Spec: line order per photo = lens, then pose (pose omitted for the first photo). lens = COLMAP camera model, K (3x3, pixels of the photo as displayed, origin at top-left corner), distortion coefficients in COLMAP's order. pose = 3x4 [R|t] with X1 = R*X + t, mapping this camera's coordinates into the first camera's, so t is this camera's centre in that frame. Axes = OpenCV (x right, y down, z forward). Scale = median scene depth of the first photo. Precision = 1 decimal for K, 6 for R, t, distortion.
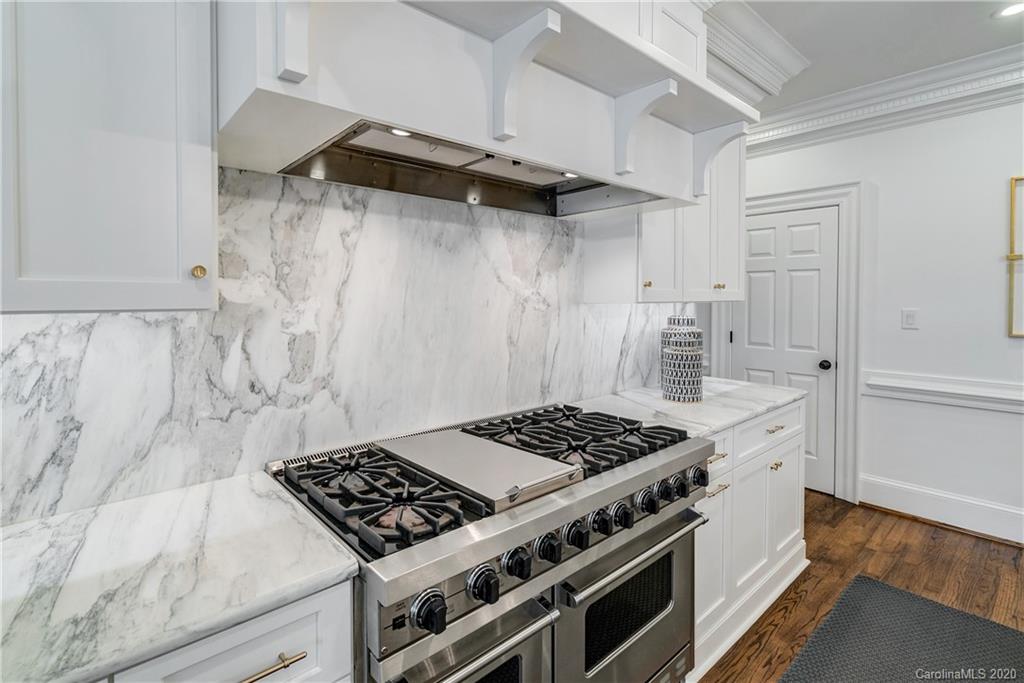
lens RADIAL K [[473.0, 0, 528.5], [0, 473.0, 312.7], [0, 0, 1]] dist [-0.002887, -0.000354]
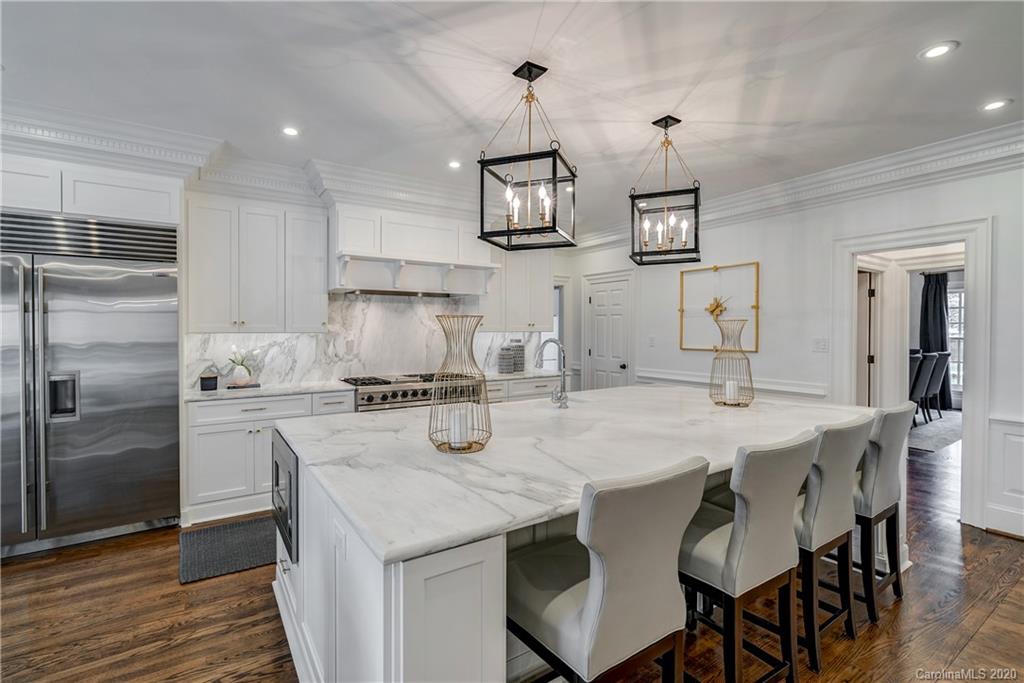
lens RADIAL K [[473.0, 0, 512.4], [0, 473.0, 336.6], [0, 0, 1]] dist [-0.002887, -0.000354]
pose [[0.983381, 0.004261, -0.181504, 1.233664], [-0.007187, 0.999855, -0.015463, 0.059213], [0.181412, 0.016511, 0.983269, -2.039537]]
